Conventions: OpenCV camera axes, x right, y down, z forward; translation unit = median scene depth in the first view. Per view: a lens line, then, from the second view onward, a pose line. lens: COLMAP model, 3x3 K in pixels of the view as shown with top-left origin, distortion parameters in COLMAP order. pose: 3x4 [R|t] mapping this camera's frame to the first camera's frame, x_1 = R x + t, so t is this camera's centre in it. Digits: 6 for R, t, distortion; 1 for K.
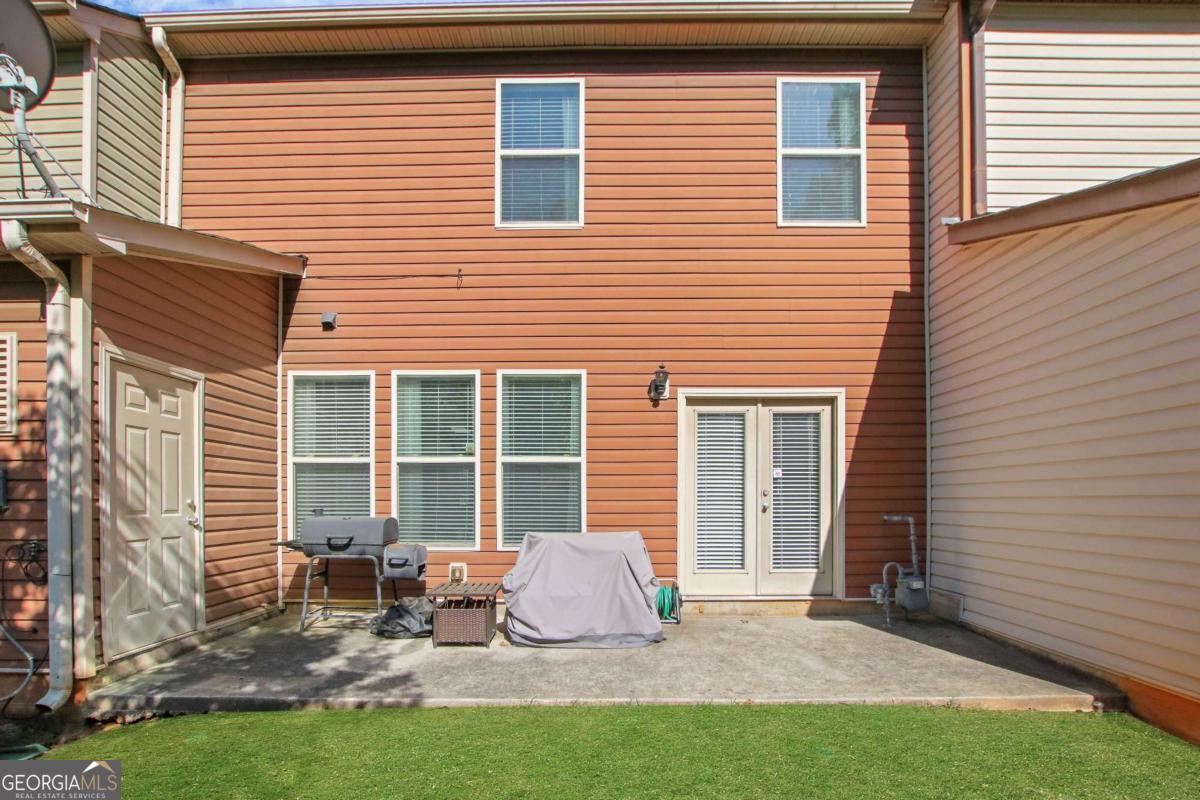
lens RADIAL K [[573.7, 0, 600.4], [0, 573.7, 458.0], [0, 0, 1]] dist [-0.027334, 0.000184]
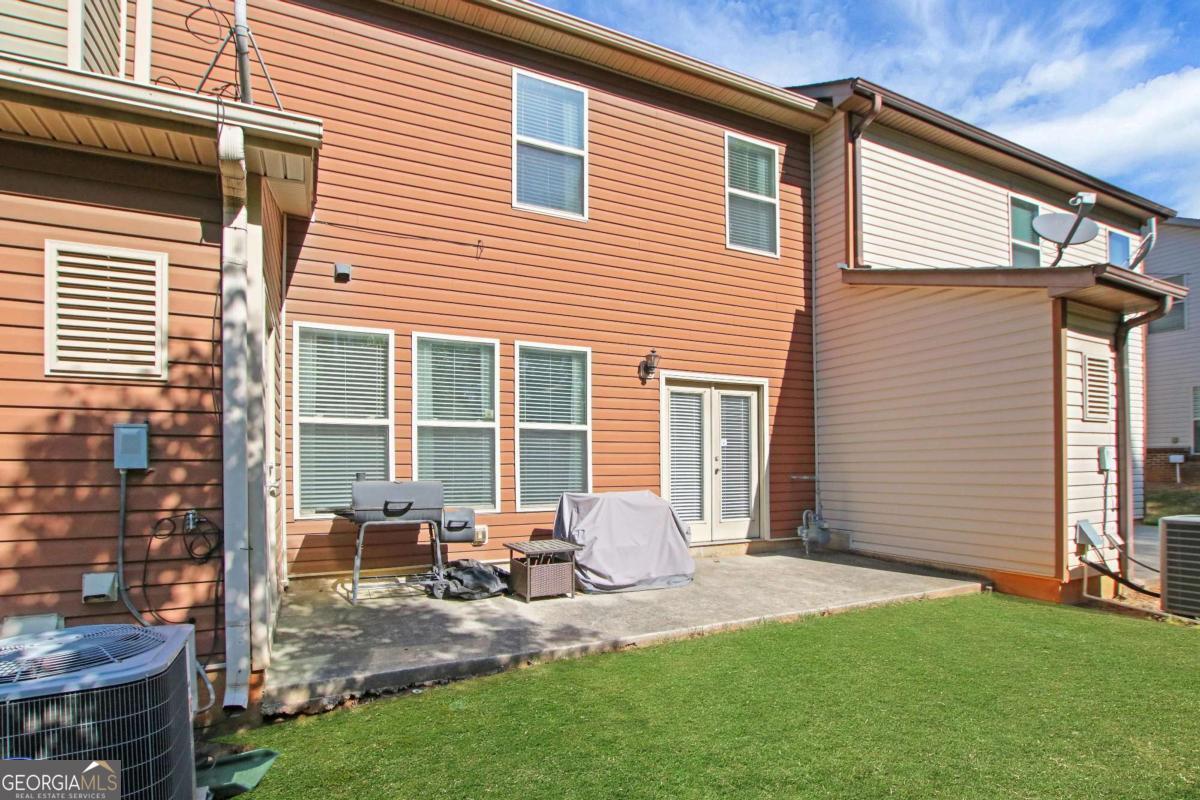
lens RADIAL K [[526.2, 0, 648.2], [0, 526.2, 419.0], [0, 0, 1]] dist [-0.028942, 0.000416]
pose [[0.908563, 0.034370, 0.416331, -0.361943], [-0.026829, 0.999353, -0.023953, 0.006925], [-0.416885, 0.010593, 0.908897, 0.017540]]
